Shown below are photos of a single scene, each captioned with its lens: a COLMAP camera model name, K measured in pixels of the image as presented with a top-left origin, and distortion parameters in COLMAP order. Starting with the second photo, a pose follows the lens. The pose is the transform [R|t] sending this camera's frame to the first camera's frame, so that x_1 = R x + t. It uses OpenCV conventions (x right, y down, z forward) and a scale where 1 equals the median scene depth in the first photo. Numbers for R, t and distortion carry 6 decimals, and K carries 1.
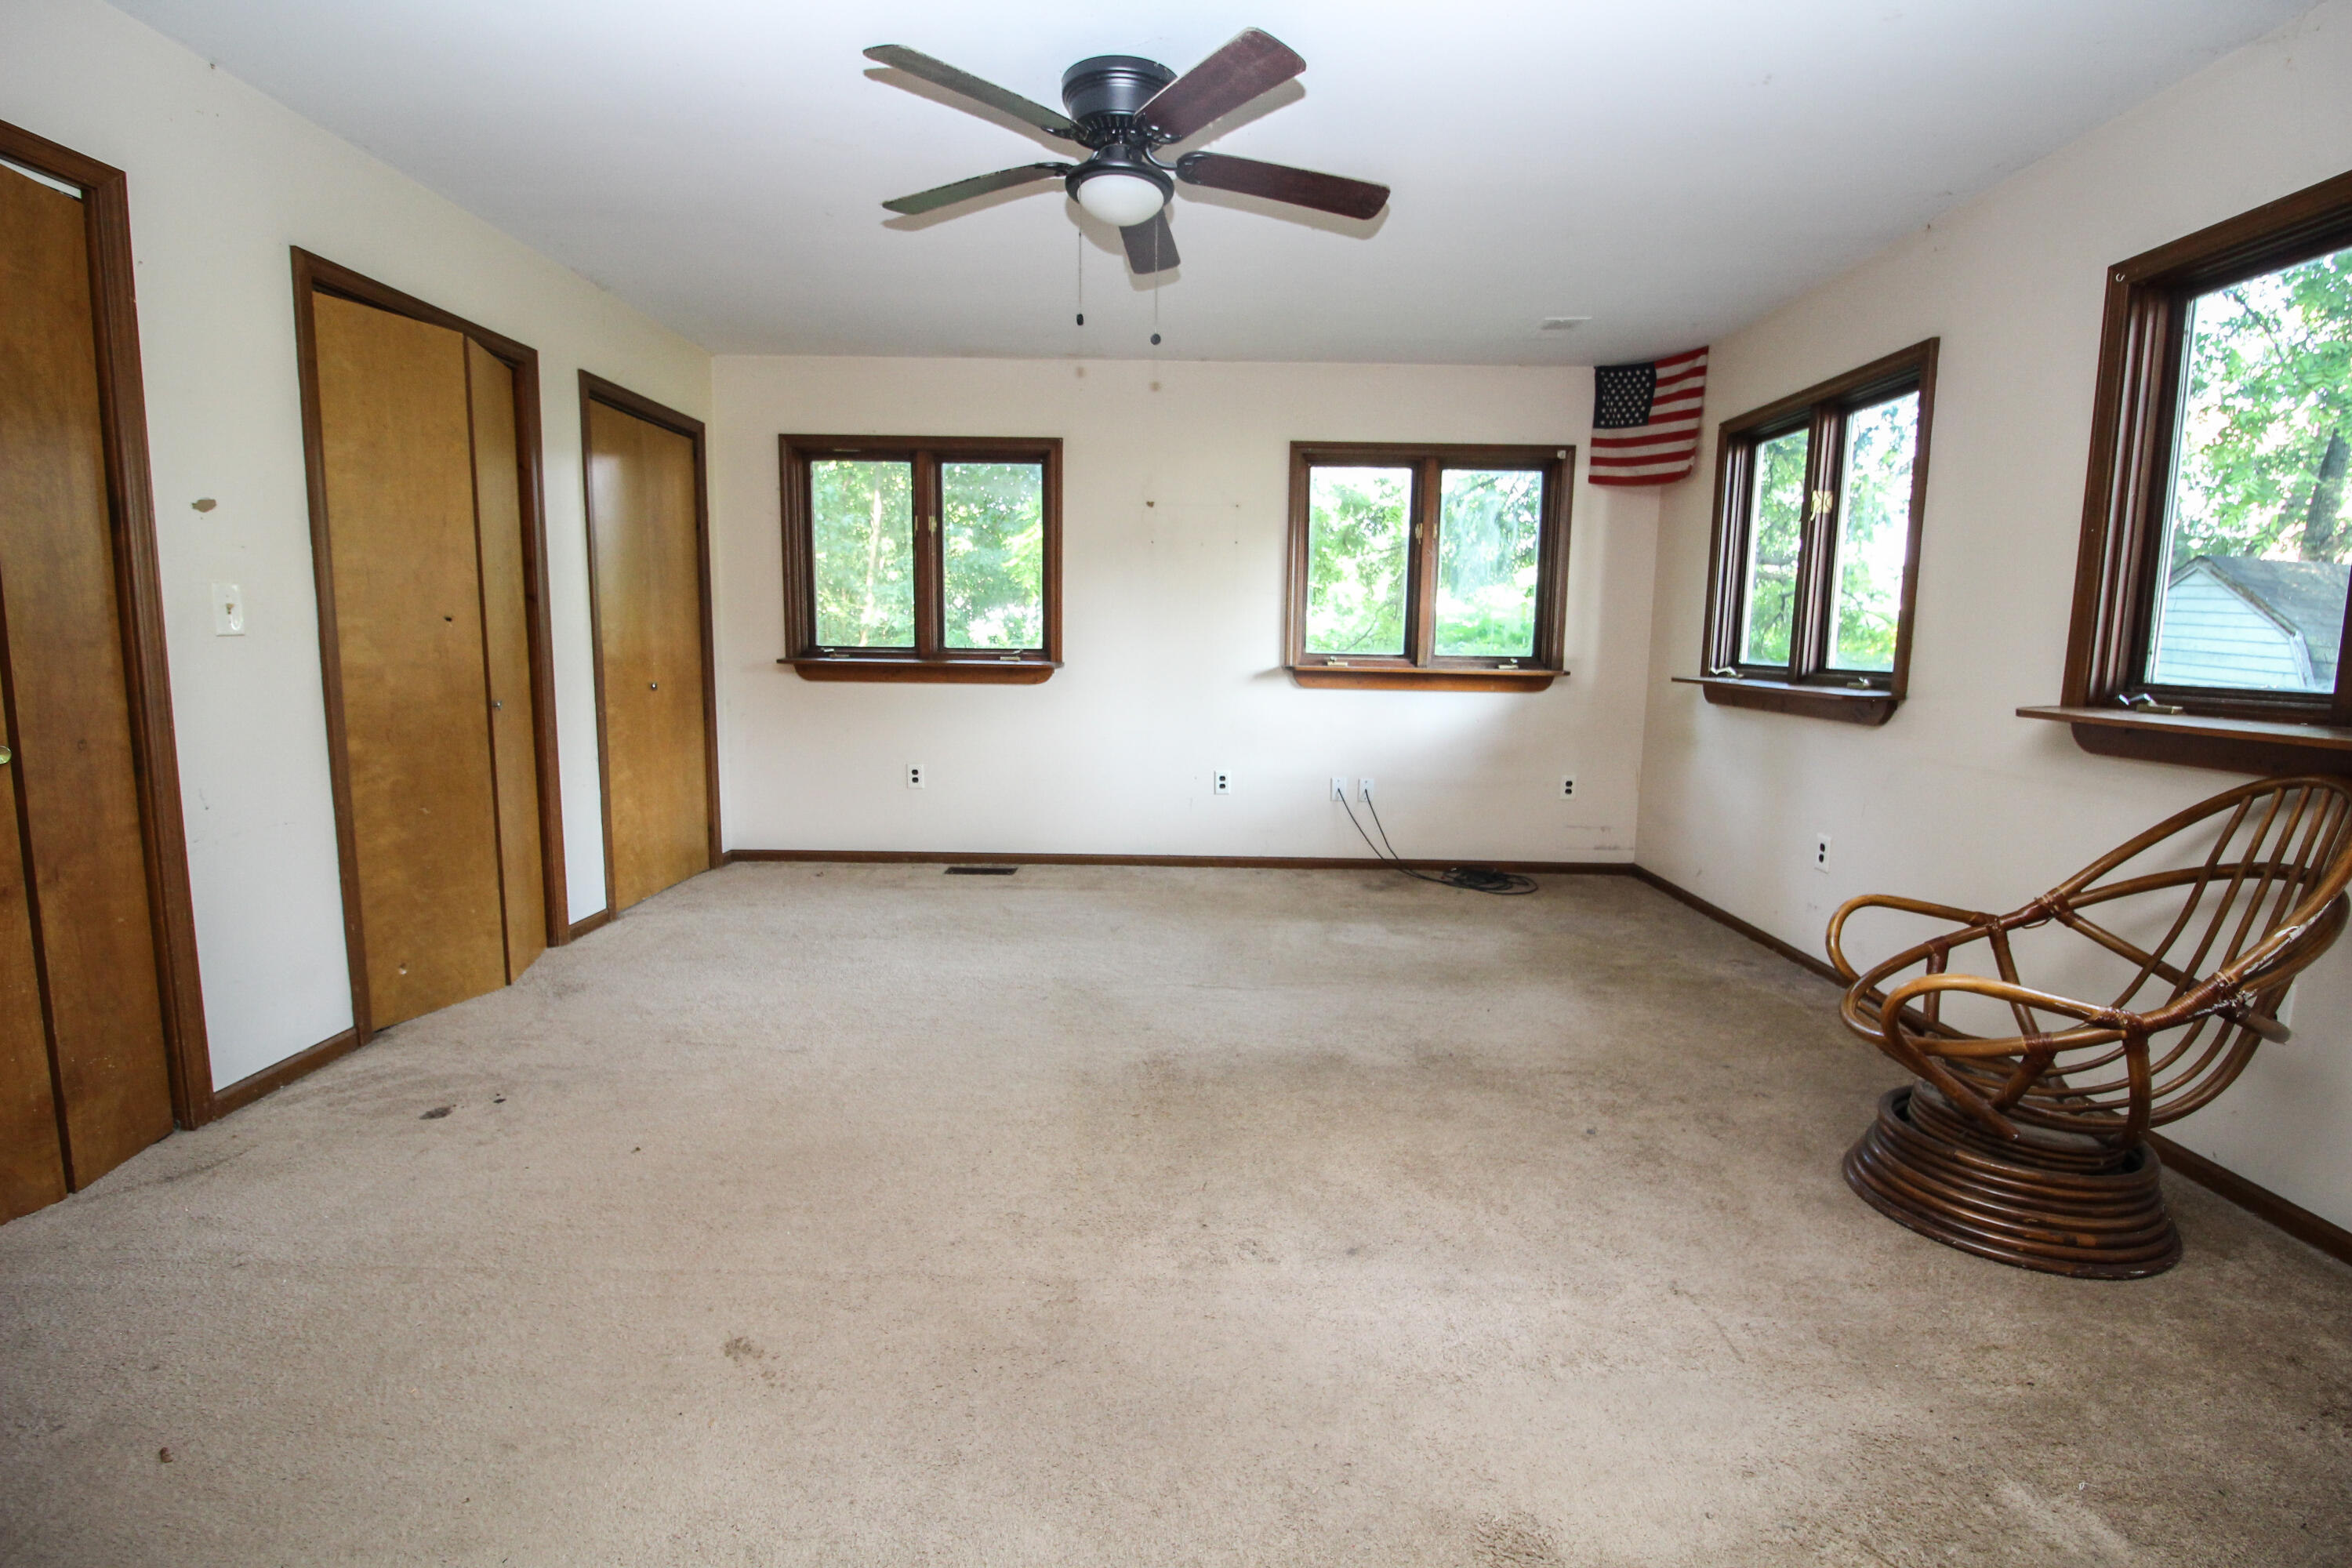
lens RADIAL K [[1090.2, 0, 1174.6], [0, 1090.2, 789.3], [0, 0, 1]] dist [-0.001199, -0.010348]
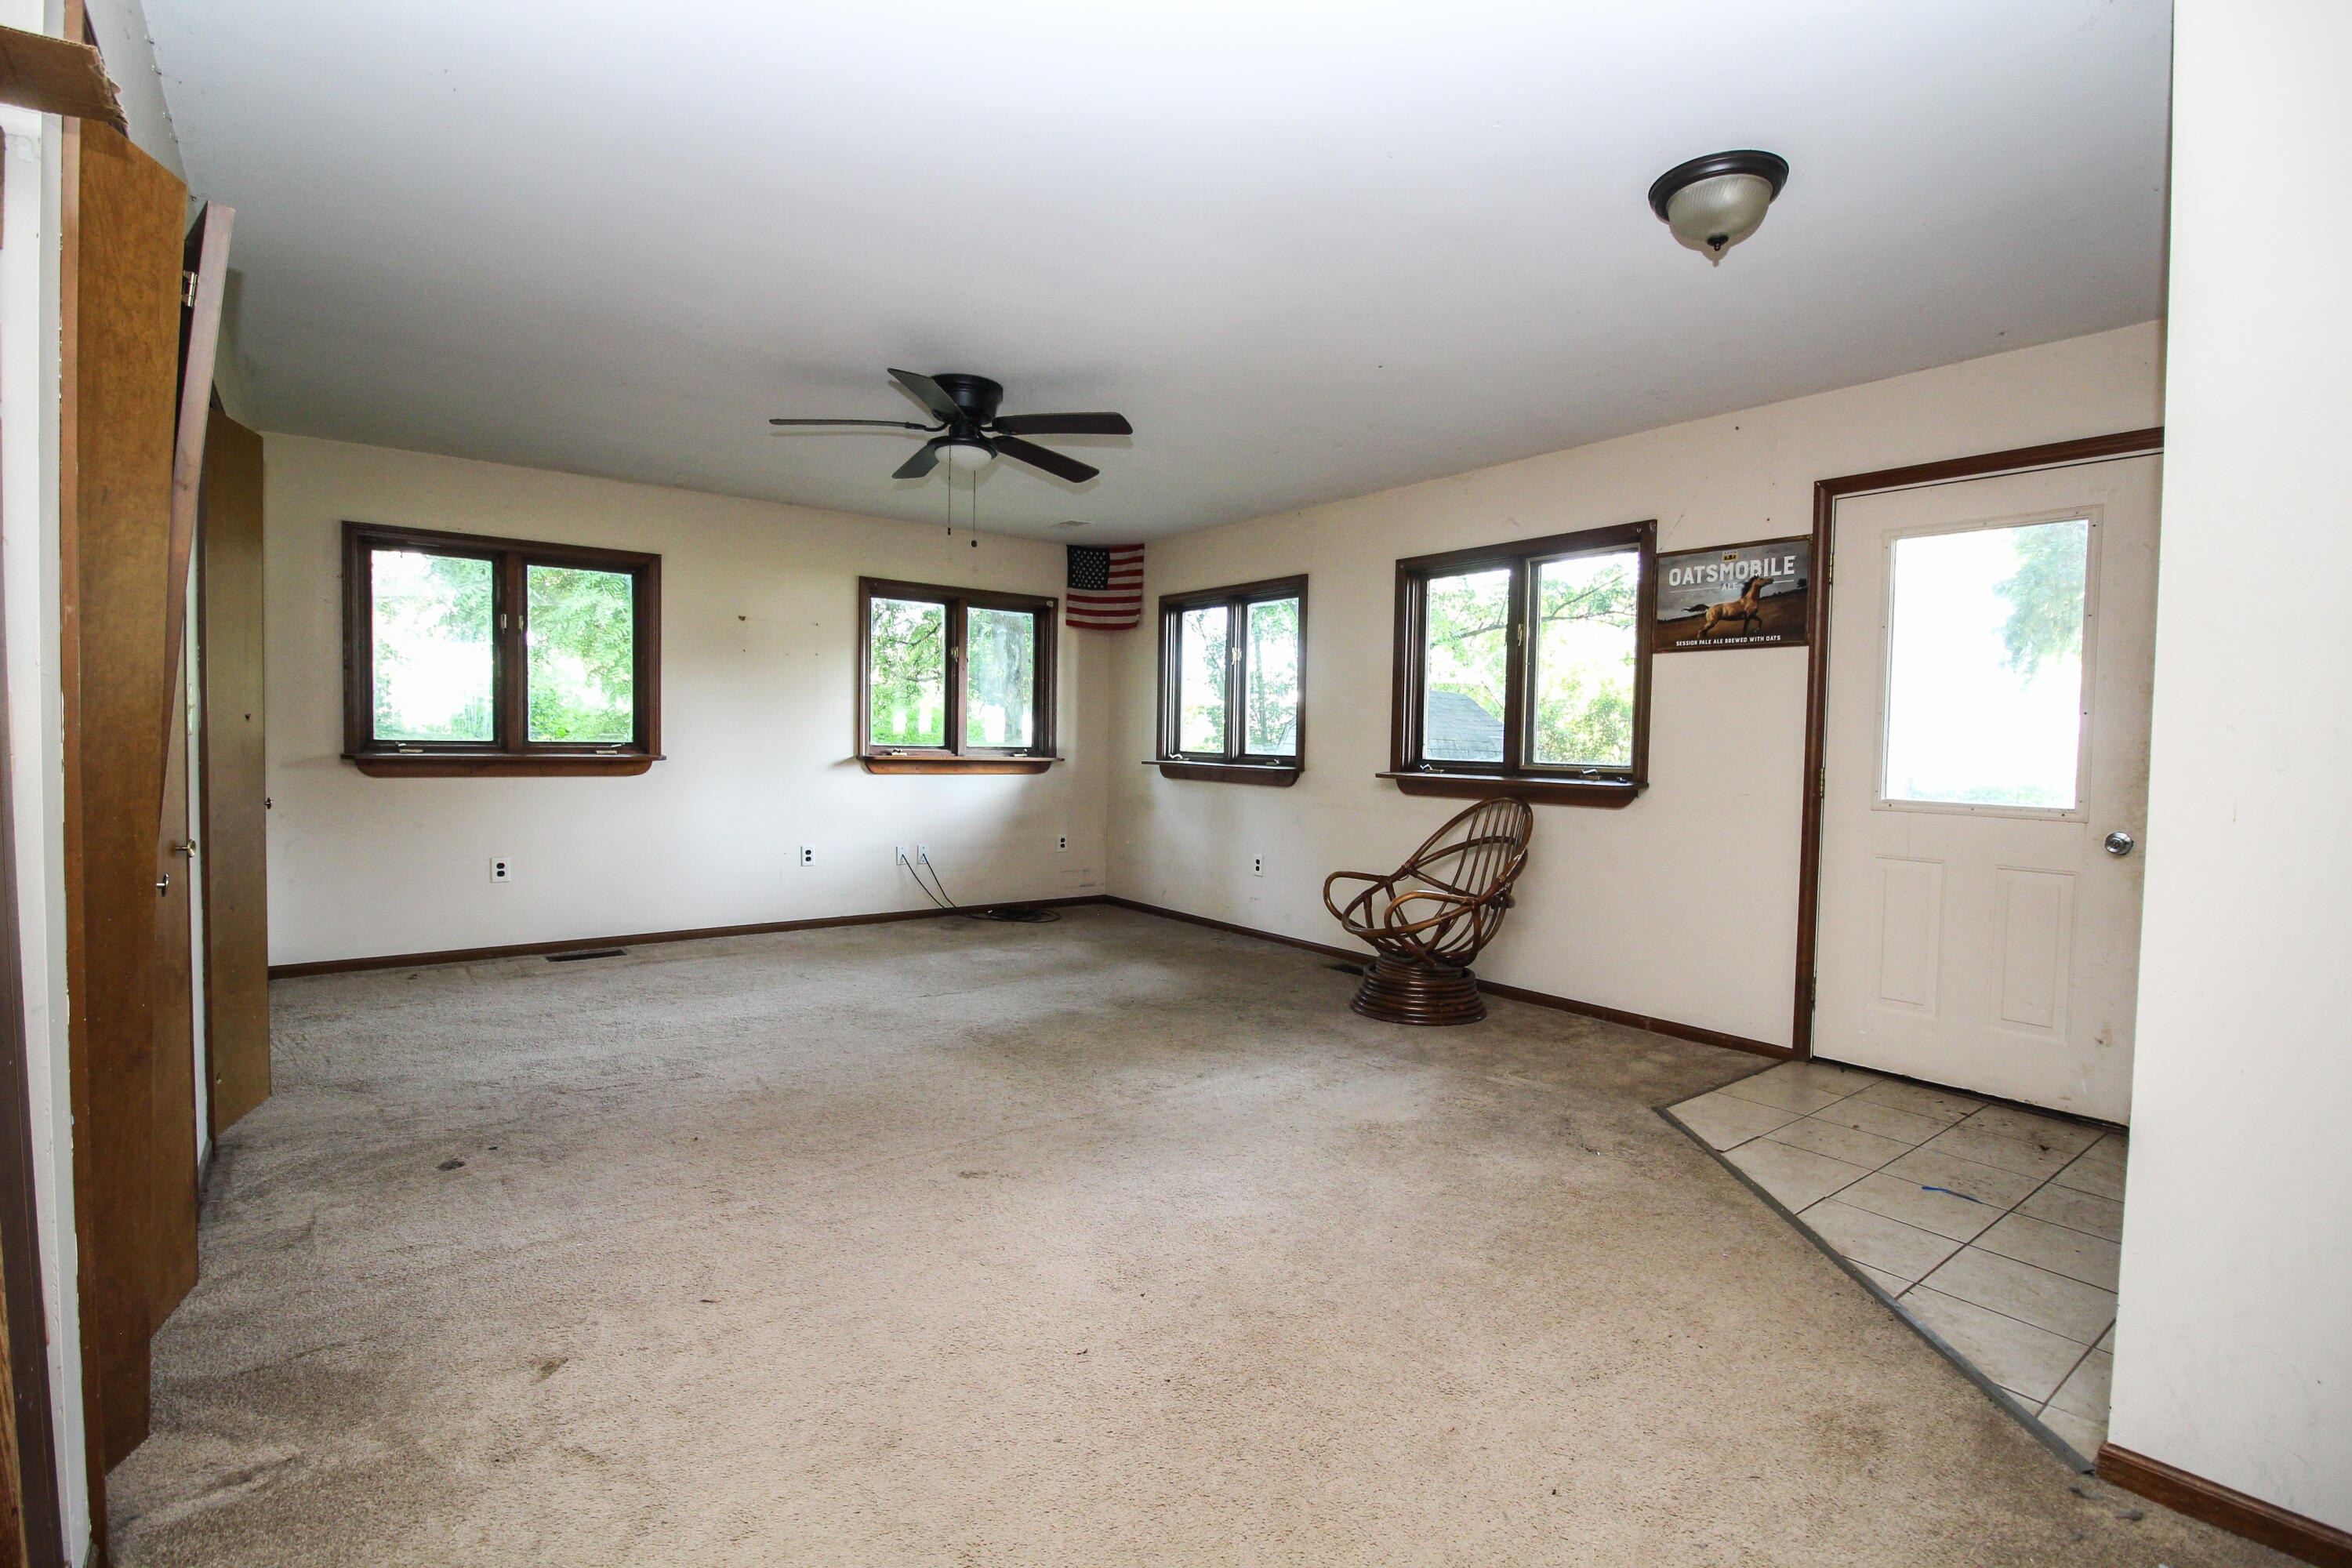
lens RADIAL K [[1090.2, 0, 1170.8], [0, 1090.2, 783.1], [0, 0, 1]] dist [-0.001199, -0.010348]
pose [[0.791951, -0.025088, 0.610069, -0.411541], [0.077510, 0.995203, -0.059692, 0.018295], [-0.605645, 0.094560, 0.790096, -0.190354]]
